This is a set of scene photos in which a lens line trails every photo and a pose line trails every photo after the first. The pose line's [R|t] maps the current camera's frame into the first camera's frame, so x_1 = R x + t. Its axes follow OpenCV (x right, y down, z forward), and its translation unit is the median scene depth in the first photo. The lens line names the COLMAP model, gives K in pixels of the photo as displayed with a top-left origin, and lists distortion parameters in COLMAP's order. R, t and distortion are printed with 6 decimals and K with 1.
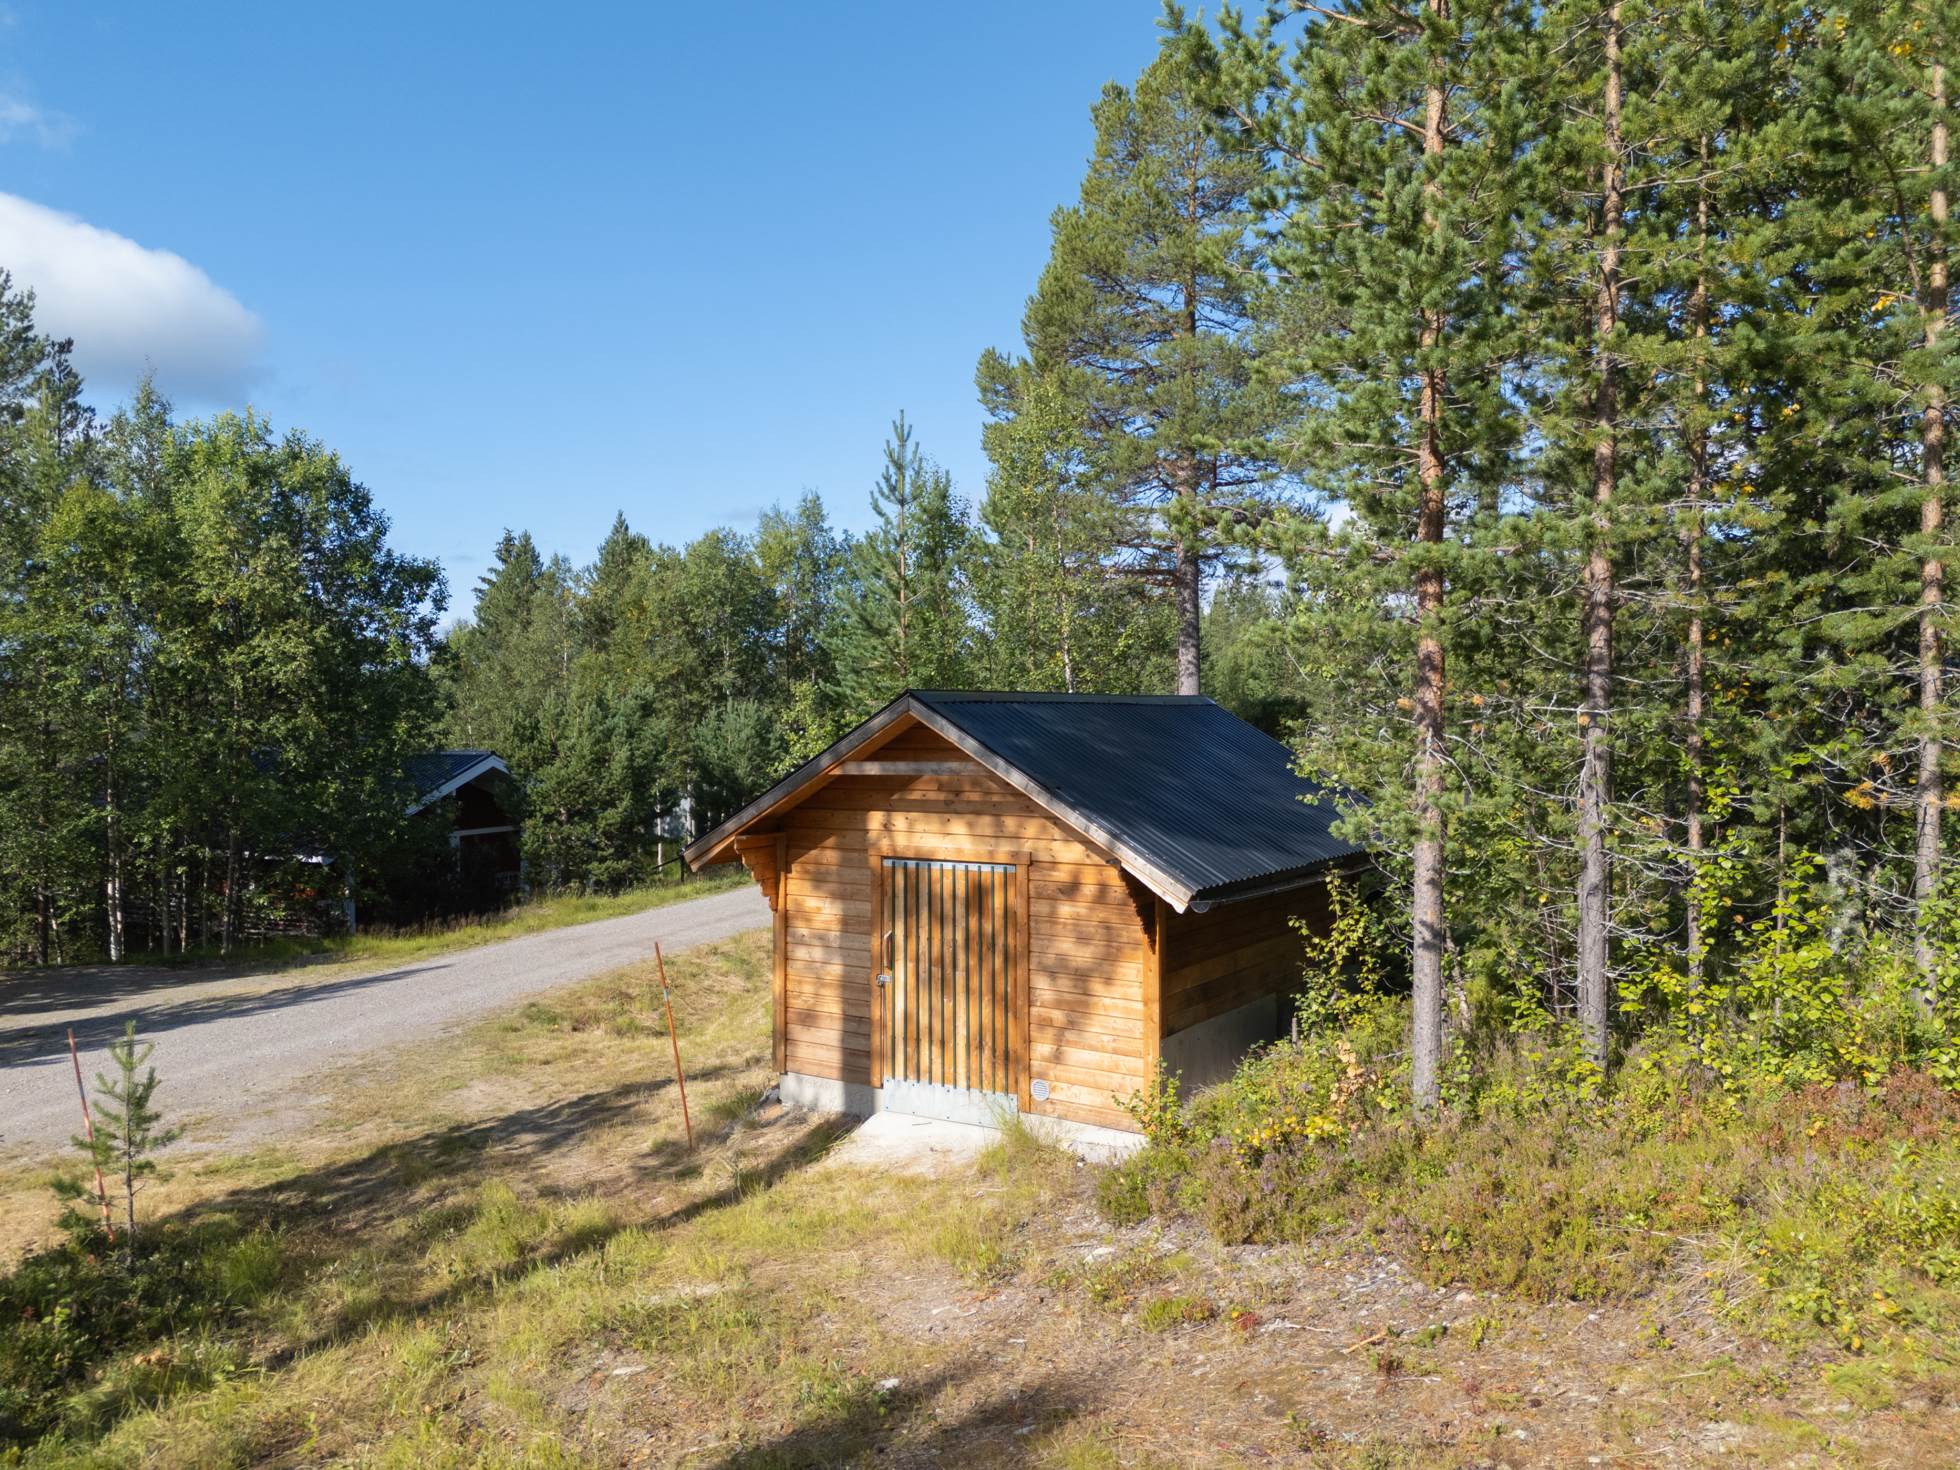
lens RADIAL K [[1448.6, 0, 983.3], [0, 1448.6, 715.0], [0, 0, 1]] dist [0.077750, -0.068933]
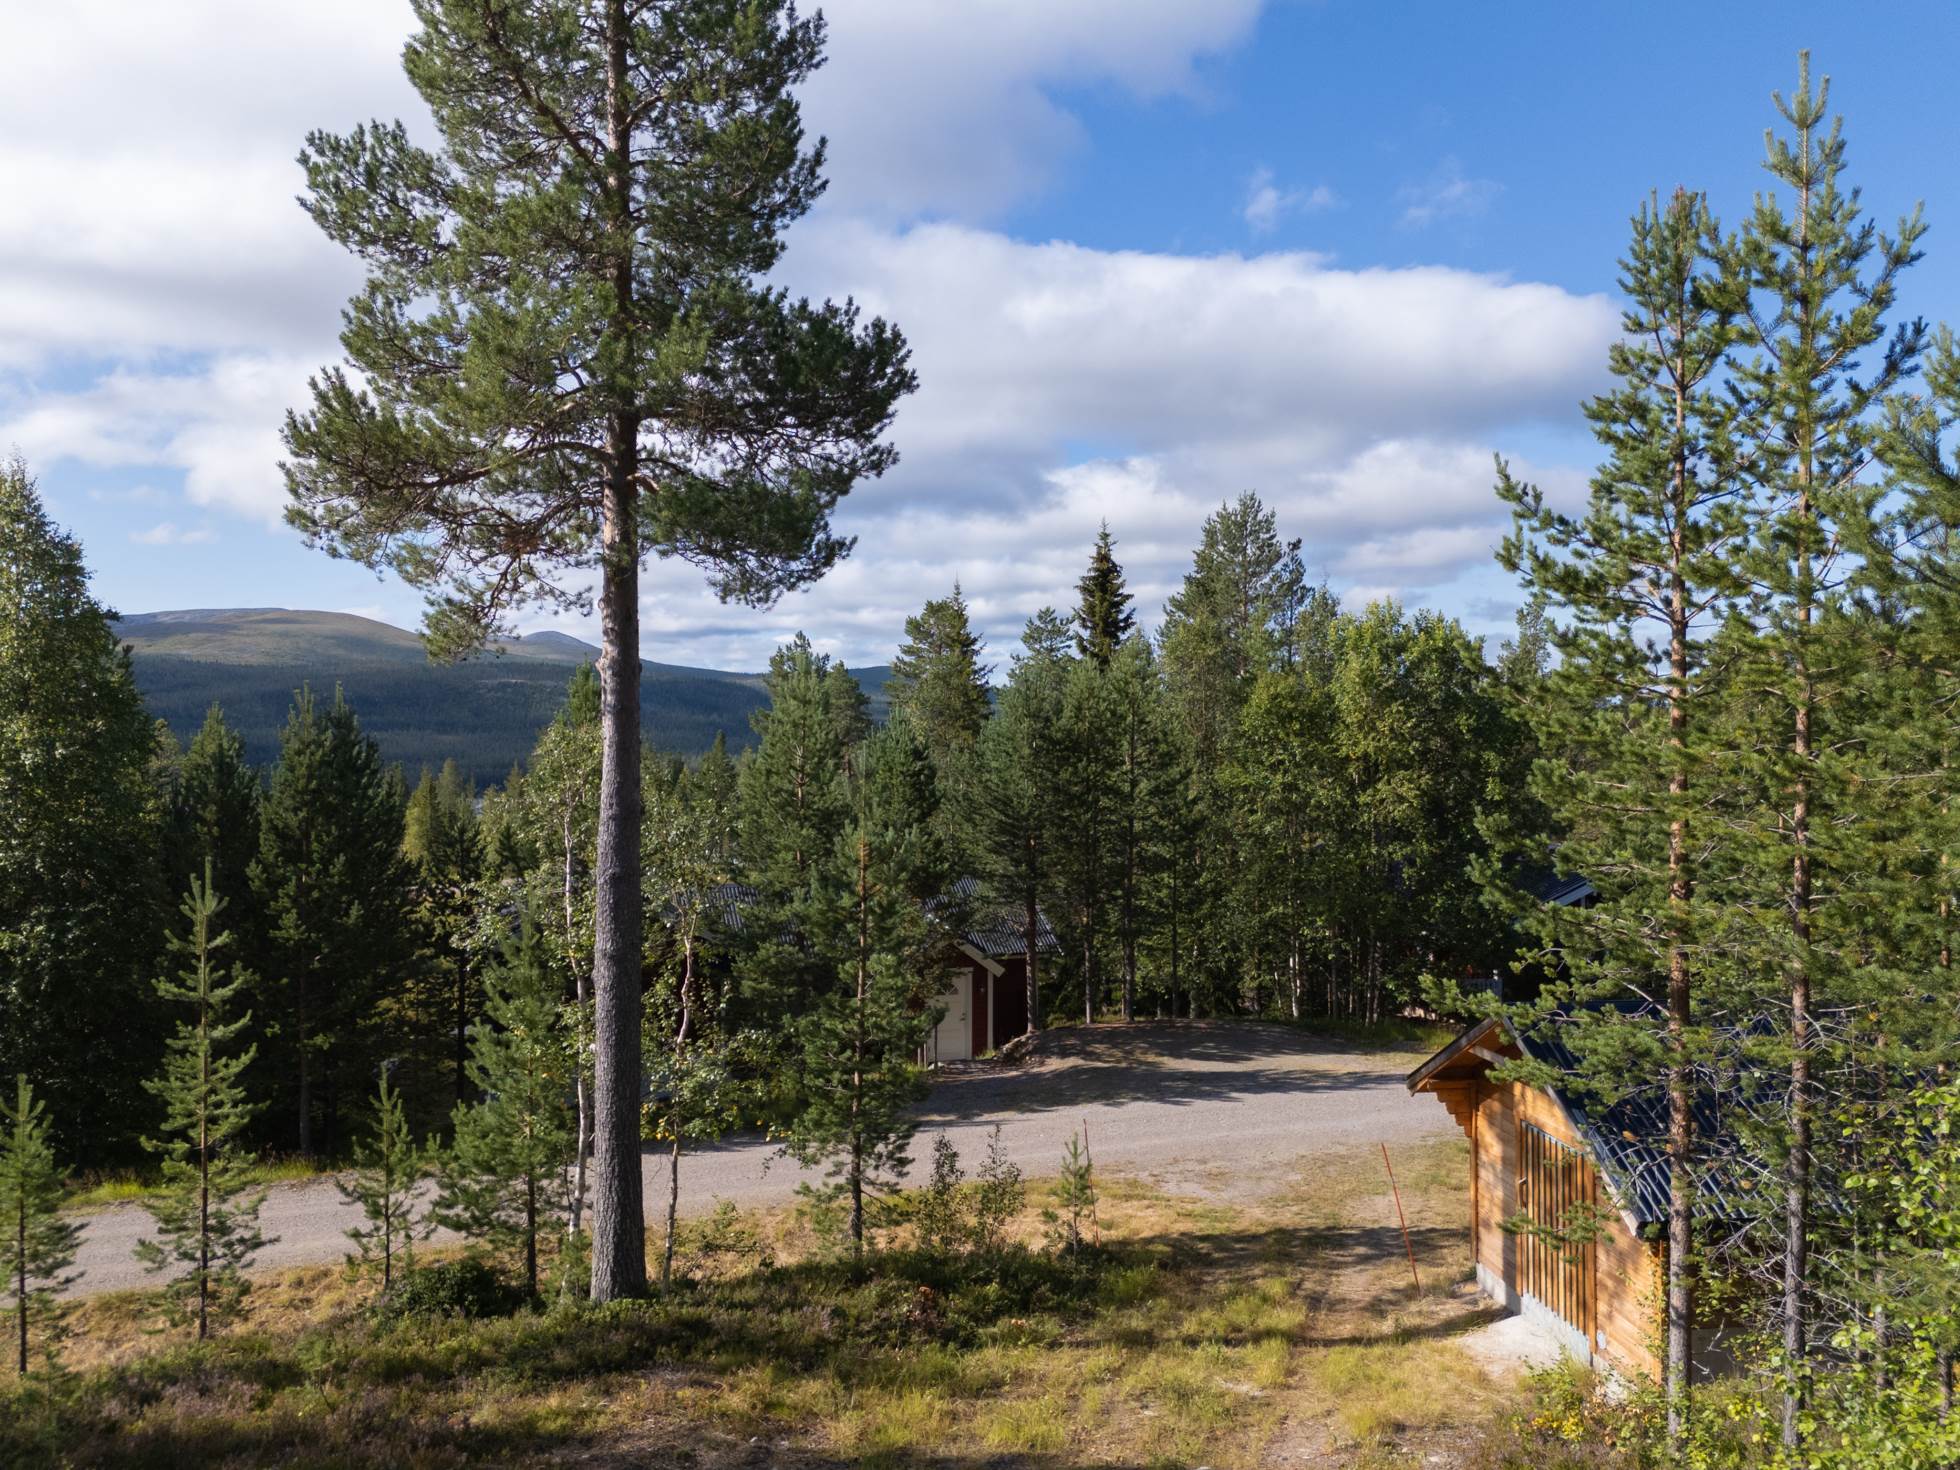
lens RADIAL K [[1448.6, 0, 983.3], [0, 1448.6, 715.0], [0, 0, 1]] dist [0.077750, -0.068933]
pose [[0.638379, -0.003885, -0.769712, 0.594063], [0.003257, 0.999992, -0.002347, -0.243980], [0.769715, -0.001009, 0.638387, -0.193423]]
